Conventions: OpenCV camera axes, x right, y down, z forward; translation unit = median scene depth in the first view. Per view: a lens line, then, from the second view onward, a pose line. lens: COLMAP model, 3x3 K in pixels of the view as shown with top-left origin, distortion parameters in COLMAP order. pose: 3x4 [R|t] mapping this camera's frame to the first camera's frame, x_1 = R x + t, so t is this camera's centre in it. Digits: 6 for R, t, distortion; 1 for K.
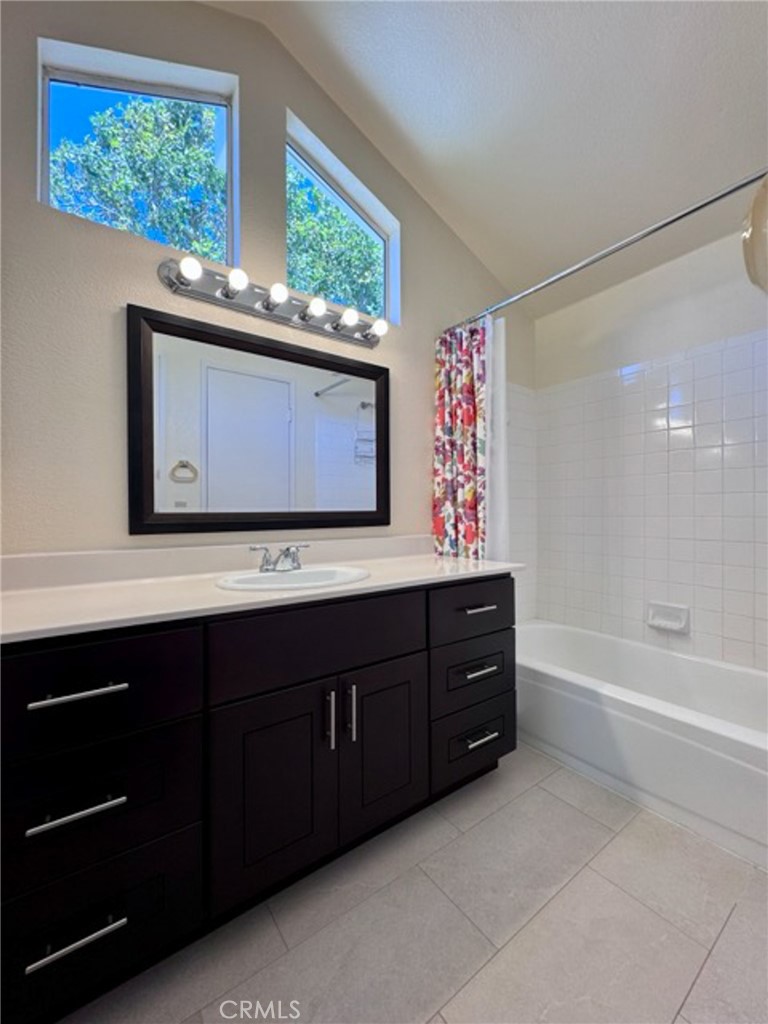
lens RADIAL K [[409.6, 0, 384.0], [0, 409.6, 512.0], [0, 0, 1]] dist [-0.002689, -0.000088]
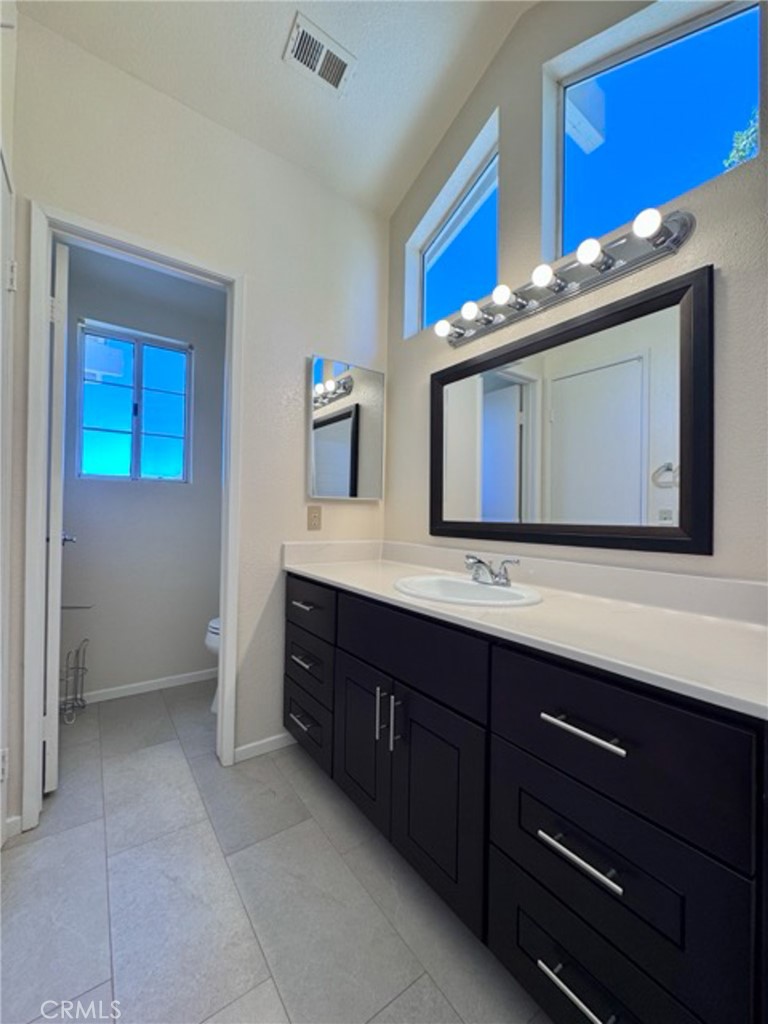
lens RADIAL K [[409.6, 0, 384.0], [0, 409.6, 512.0], [0, 0, 1]] dist [-0.002689, -0.000088]
pose [[-0.008863, 0.004998, -0.999948, 0.685076], [-0.018951, 0.999807, 0.005165, -0.024085], [0.999781, 0.018995, -0.008766, 0.716517]]
